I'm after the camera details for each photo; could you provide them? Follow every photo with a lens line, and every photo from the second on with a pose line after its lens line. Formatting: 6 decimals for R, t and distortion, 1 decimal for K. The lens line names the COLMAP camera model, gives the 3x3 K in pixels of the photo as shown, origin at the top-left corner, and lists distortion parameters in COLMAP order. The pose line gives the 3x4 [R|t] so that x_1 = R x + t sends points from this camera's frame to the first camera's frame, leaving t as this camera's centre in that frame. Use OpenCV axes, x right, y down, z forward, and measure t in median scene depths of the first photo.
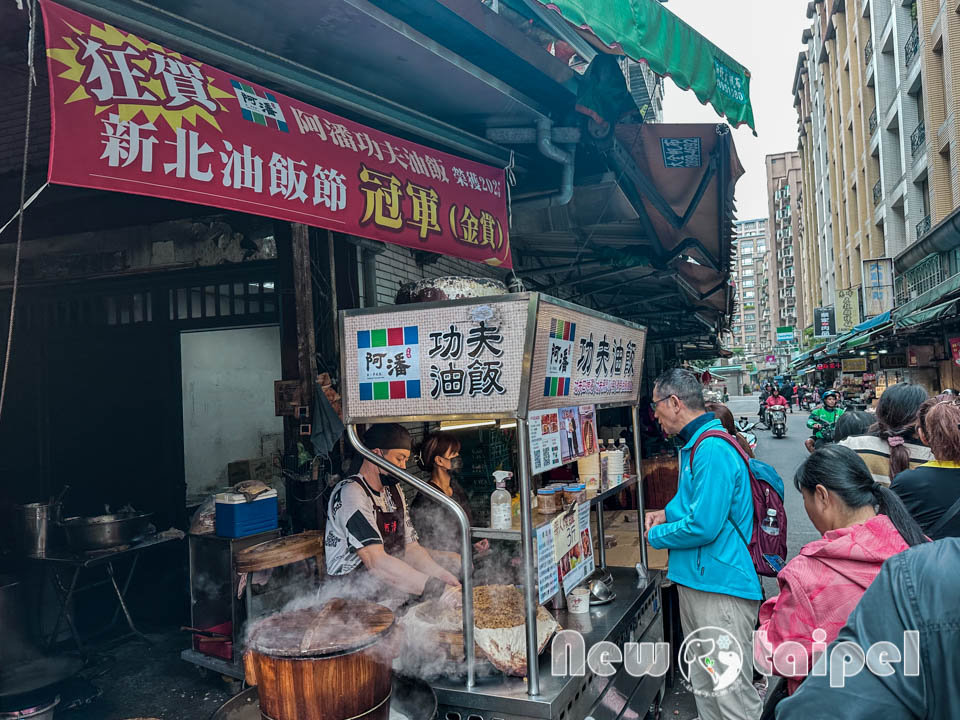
lens RADIAL K [[730.2, 0, 517.0], [0, 730.2, 351.2], [0, 0, 1]] dist [0.046444, -0.064037]
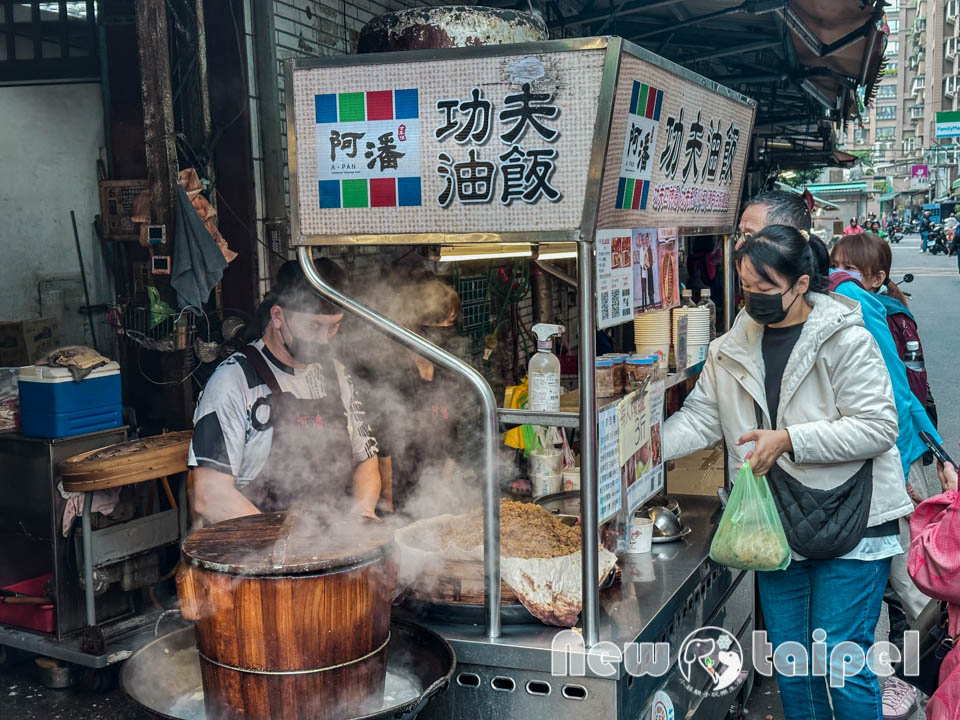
lens RADIAL K [[1344.6, 0, 483.9], [0, 1344.6, 367.4], [0, 0, 1]] dist [0.120250, 0.000000]
pose [[0.999312, 0.020353, 0.031017, -0.108875], [-0.025052, 0.986874, 0.159537, 0.014117], [-0.027362, -0.160204, 0.986705, -0.168268]]
